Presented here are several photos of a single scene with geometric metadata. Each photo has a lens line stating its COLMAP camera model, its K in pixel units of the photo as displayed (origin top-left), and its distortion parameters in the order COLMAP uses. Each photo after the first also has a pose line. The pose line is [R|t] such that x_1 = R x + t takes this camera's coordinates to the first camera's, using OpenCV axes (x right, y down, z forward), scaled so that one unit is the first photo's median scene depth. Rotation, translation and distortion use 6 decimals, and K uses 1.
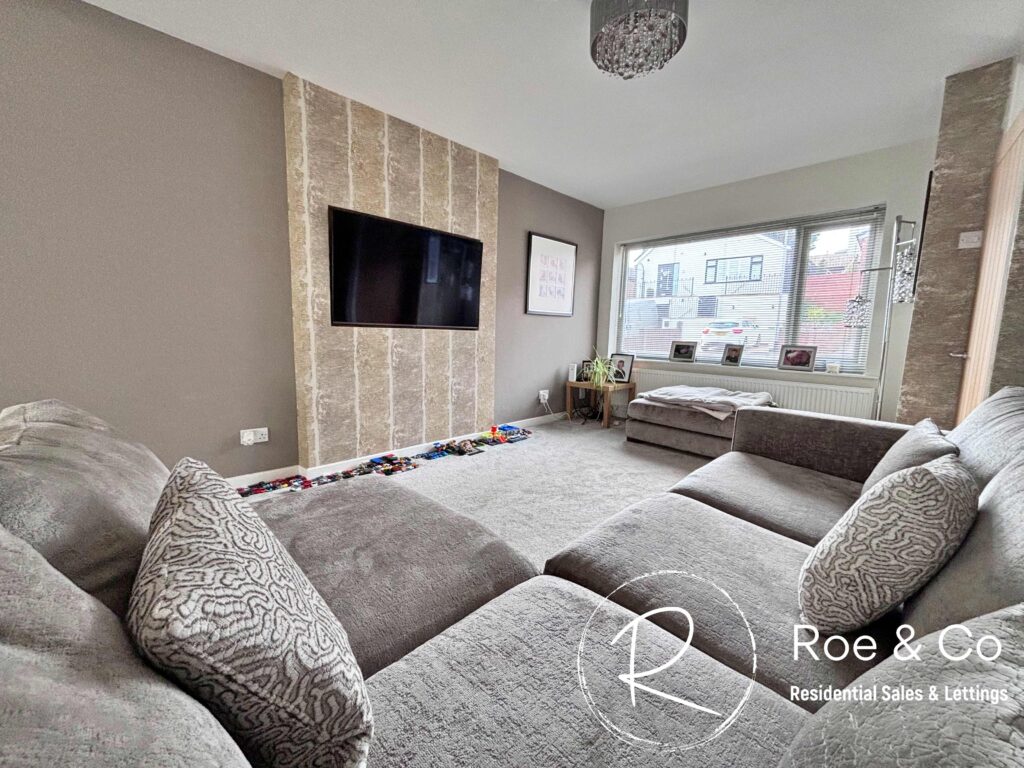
lens RADIAL K [[410.9, 0, 512.0], [0, 410.9, 384.0], [0, 0, 1]] dist [-0.000091, -0.000300]
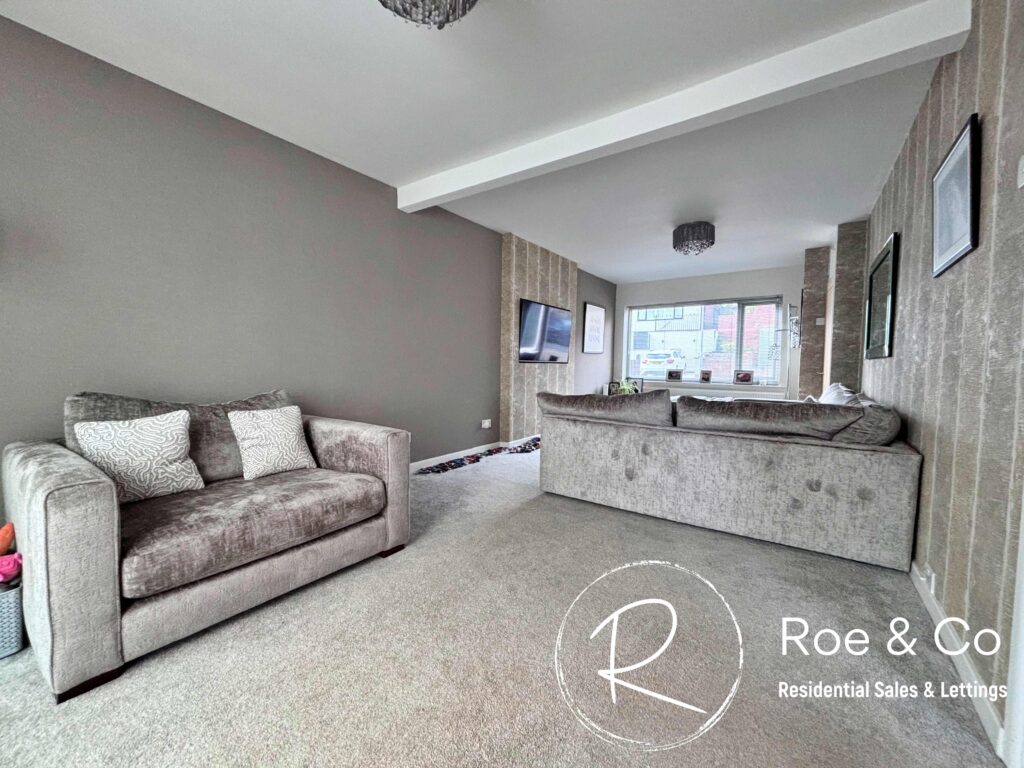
lens RADIAL K [[410.9, 0, 512.0], [0, 410.9, 384.0], [0, 0, 1]] dist [-0.000091, -0.000300]
pose [[0.986433, -0.018030, 0.163174, -0.601801], [0.030207, 0.996914, -0.072454, 0.065173], [-0.161364, 0.076400, 0.983933, -0.597408]]
